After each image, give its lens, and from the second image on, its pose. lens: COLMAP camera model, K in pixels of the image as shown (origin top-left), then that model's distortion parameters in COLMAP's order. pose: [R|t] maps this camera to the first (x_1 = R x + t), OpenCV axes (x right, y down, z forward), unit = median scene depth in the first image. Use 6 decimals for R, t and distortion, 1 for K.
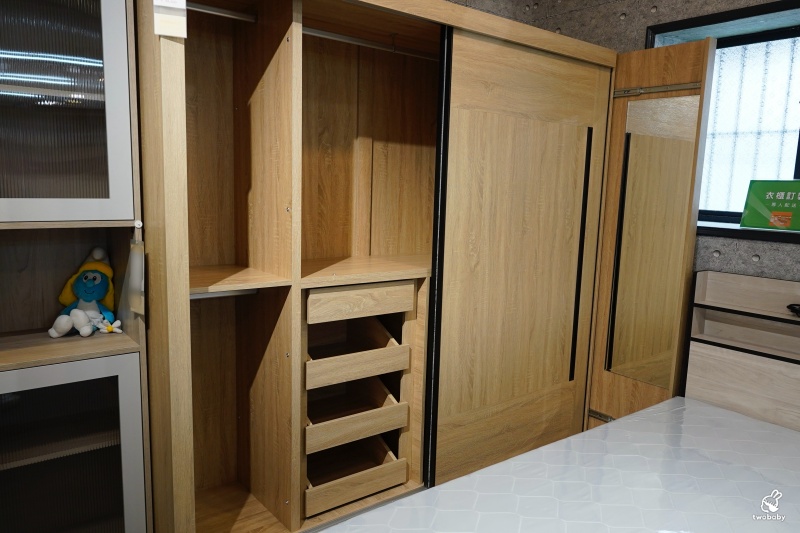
lens RADIAL K [[584.2, 0, 394.5], [0, 584.2, 265.3], [0, 0, 1]] dist [0.000494, 0.003702]
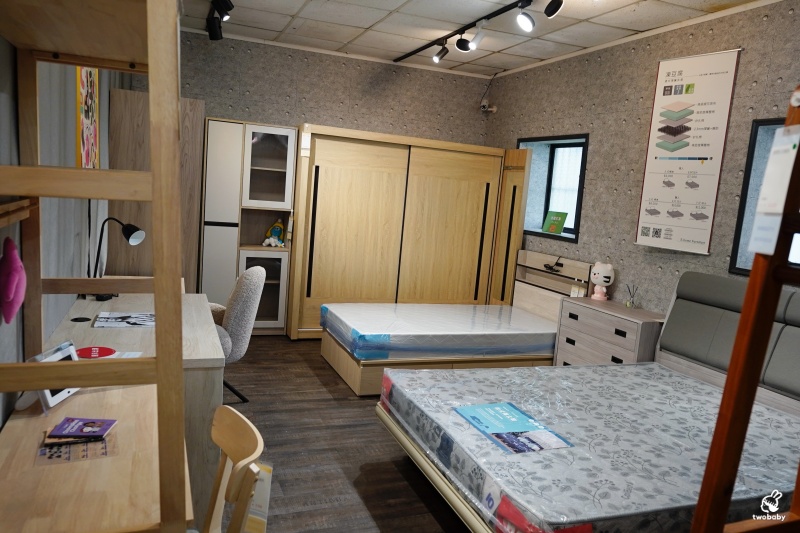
lens RADIAL K [[584.2, 0, 402.7], [0, 584.2, 268.5], [0, 0, 1]] dist [0.000494, 0.003702]
pose [[0.964128, 0.089104, -0.250036, 0.709672], [-0.094584, 0.995467, -0.009962, 0.160377], [0.248015, 0.033254, 0.968185, -1.411205]]
